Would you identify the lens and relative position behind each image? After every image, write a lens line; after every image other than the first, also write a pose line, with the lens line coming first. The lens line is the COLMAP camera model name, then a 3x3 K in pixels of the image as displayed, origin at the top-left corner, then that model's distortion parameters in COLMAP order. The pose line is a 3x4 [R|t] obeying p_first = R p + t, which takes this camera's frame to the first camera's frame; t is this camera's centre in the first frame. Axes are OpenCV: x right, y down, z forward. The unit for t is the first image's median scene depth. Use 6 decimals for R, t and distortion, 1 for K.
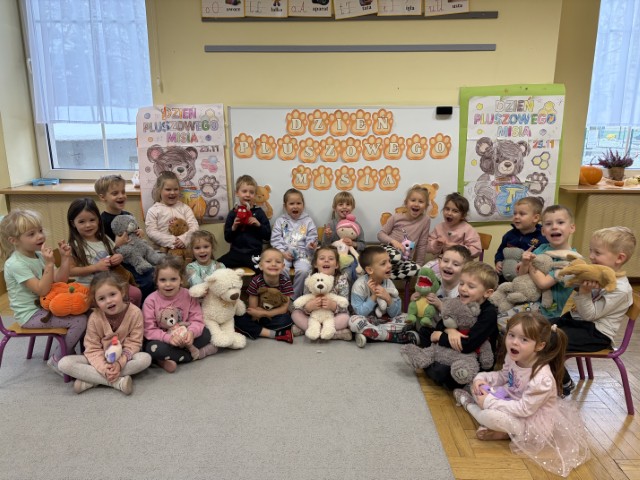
lens RADIAL K [[490.4, 0, 319.5], [0, 490.4, 242.1], [0, 0, 1]] dist [0.043257, -0.049567]
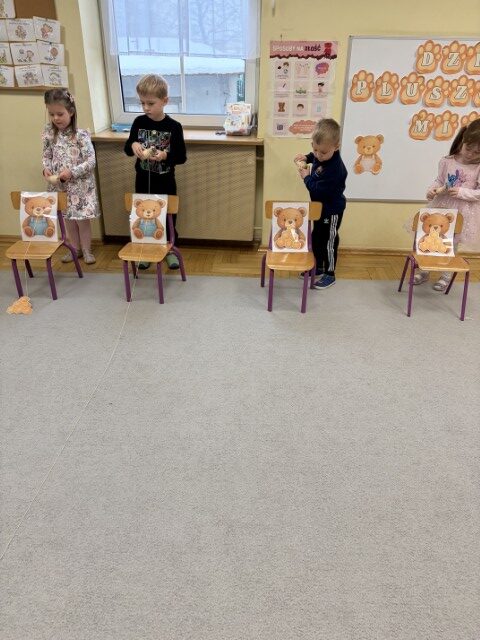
lens RADIAL K [[490.4, 0, 245.0], [0, 490.4, 325.0], [0, 0, 1]] dist [0.043257, -0.049567]
pose [[0.999754, 0.019556, -0.010443, -0.346424], [-0.016172, 0.965509, 0.259867, -0.009688], [0.015165, -0.259634, 0.965588, 0.033851]]
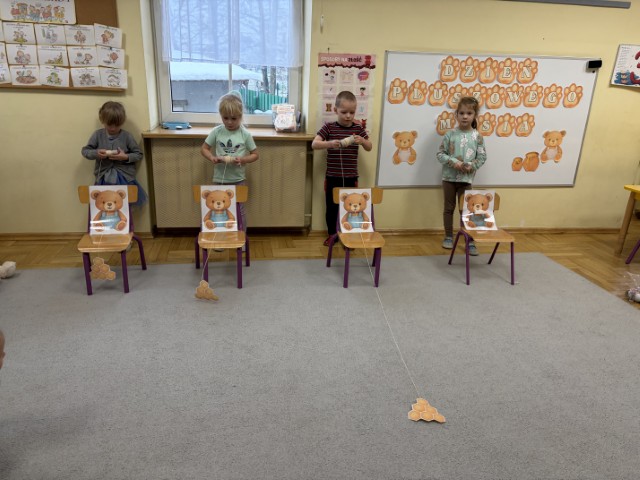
lens RADIAL K [[490.4, 0, 315.1], [0, 490.4, 241.1], [0, 0, 1]] dist [0.043257, -0.049567]
pose [[0.981472, -0.030725, 0.189124, -0.527340], [0.011495, 0.994723, 0.101949, 0.008113], [-0.191258, -0.097886, 0.976647, 0.003416]]
